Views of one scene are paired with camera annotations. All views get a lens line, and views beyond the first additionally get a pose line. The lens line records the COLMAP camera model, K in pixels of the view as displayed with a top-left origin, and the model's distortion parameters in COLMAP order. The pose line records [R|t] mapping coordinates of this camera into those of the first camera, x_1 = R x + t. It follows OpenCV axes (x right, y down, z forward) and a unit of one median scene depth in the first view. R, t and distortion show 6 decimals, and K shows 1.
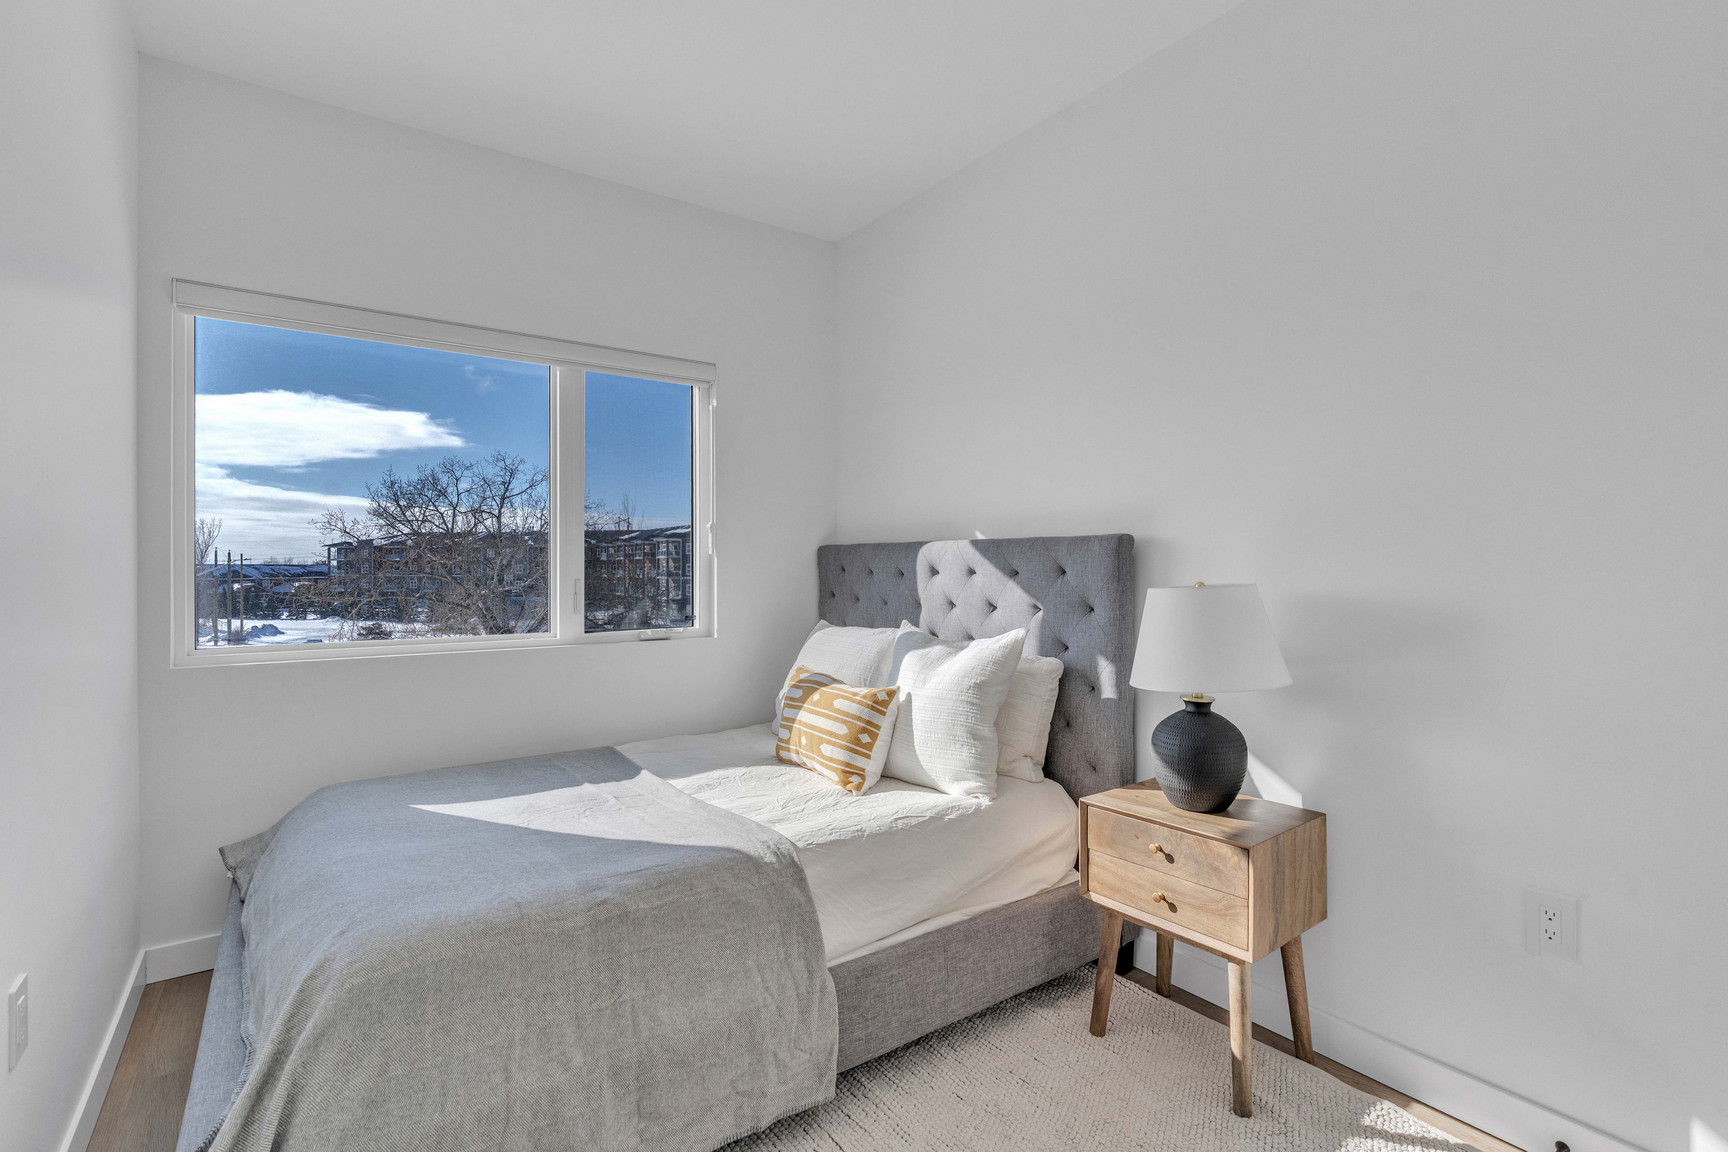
lens RADIAL K [[782.1, 0, 864.0], [0, 782.1, 576.0], [0, 0, 1]] dist [-0.001647, -0.000322]
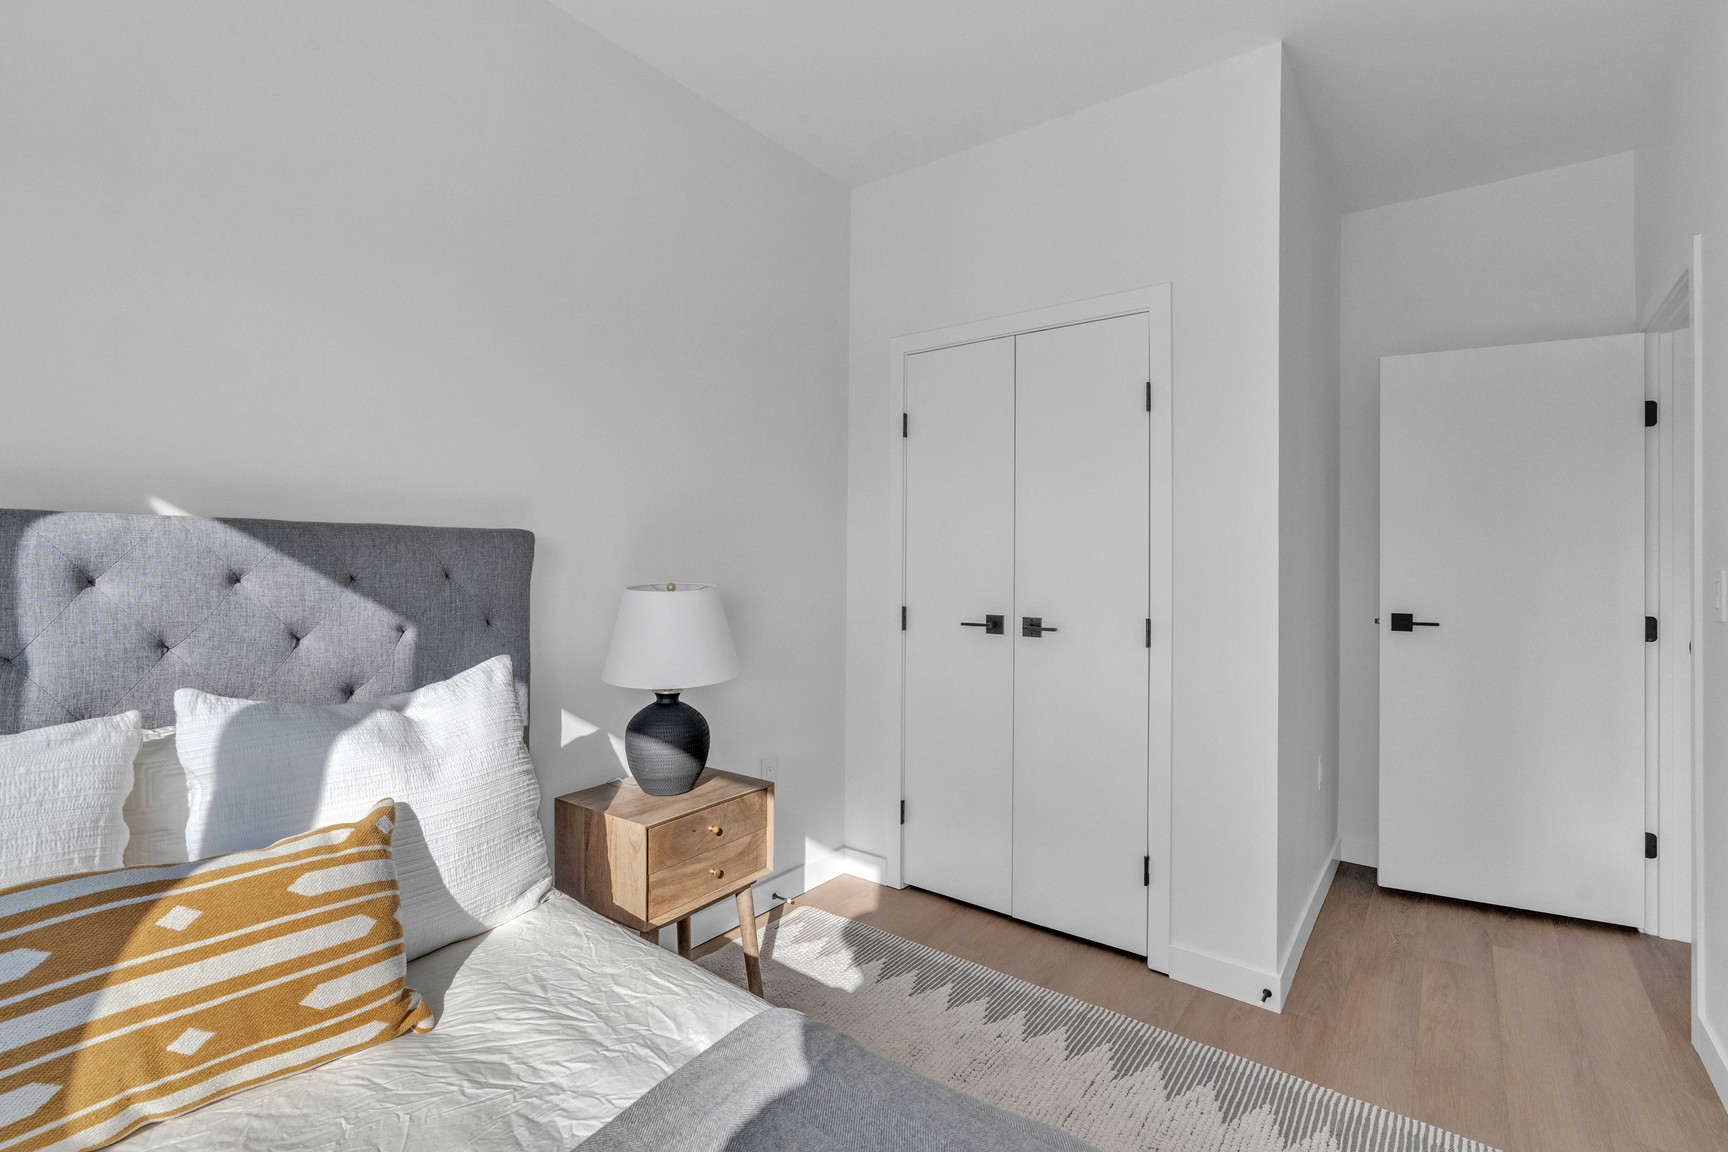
lens RADIAL K [[782.1, 0, 864.0], [0, 782.1, 576.0], [0, 0, 1]] dist [-0.001647, -0.000322]
pose [[-0.288658, -0.017310, 0.957276, -0.532802], [0.003090, 0.999815, 0.019011, -0.017172], [-0.957427, 0.008446, -0.288551, 0.818836]]
